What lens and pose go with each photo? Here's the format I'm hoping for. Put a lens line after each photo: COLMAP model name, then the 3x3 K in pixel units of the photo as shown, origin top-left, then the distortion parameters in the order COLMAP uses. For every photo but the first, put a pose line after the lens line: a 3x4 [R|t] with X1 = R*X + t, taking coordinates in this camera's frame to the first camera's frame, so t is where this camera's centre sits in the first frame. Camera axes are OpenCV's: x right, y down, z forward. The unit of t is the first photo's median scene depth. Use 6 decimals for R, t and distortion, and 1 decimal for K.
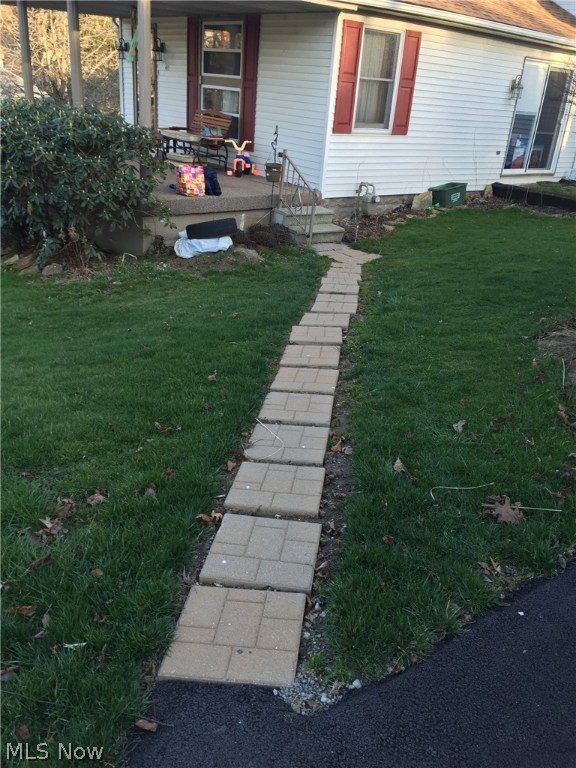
lens RADIAL K [[648.9, 0, 288.0], [0, 648.9, 384.0], [0, 0, 1]] dist [0.063516, -0.100693]
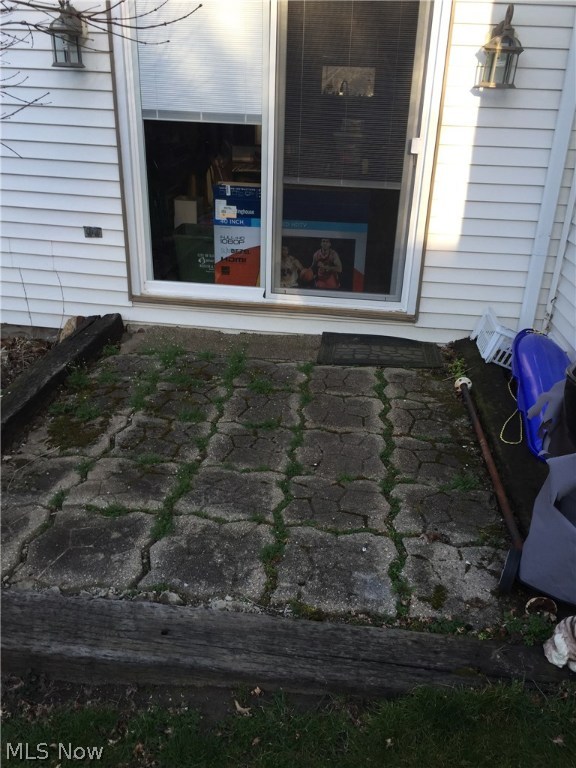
lens RADIAL K [[636.3, 0, 312.3], [0, 636.3, 376.2], [0, 0, 1]] dist [0.047474, -0.000464]
pose [[0.726584, 0.230978, -0.647089, 0.598153], [-0.274363, 0.960991, 0.034956, -0.304608], [0.629921, 0.152138, 0.761612, 0.779937]]
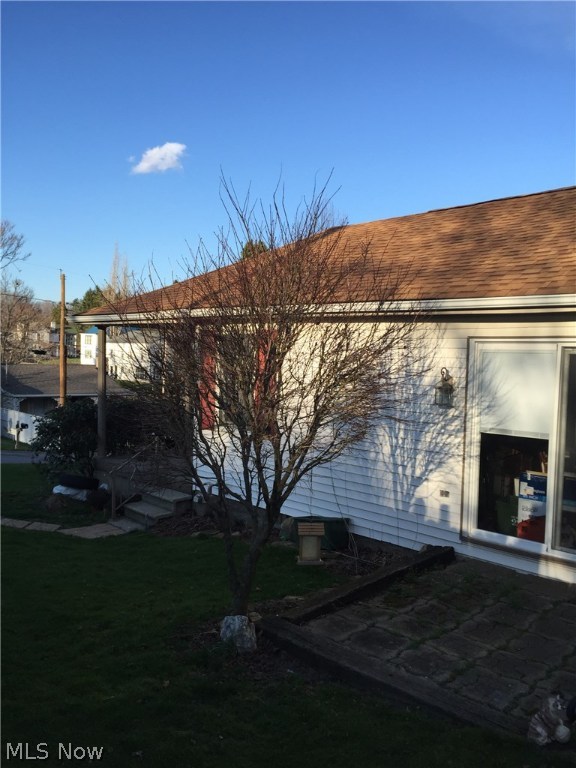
lens RADIAL K [[648.9, 0, 288.0], [0, 648.9, 384.0], [0, 0, 1]] dist [0.063516, -0.100693]
pose [[0.118504, -0.028798, -0.992536, 0.808045], [-0.427108, 0.900904, -0.077135, -0.317388], [0.896401, 0.433061, 0.094461, 0.740978]]
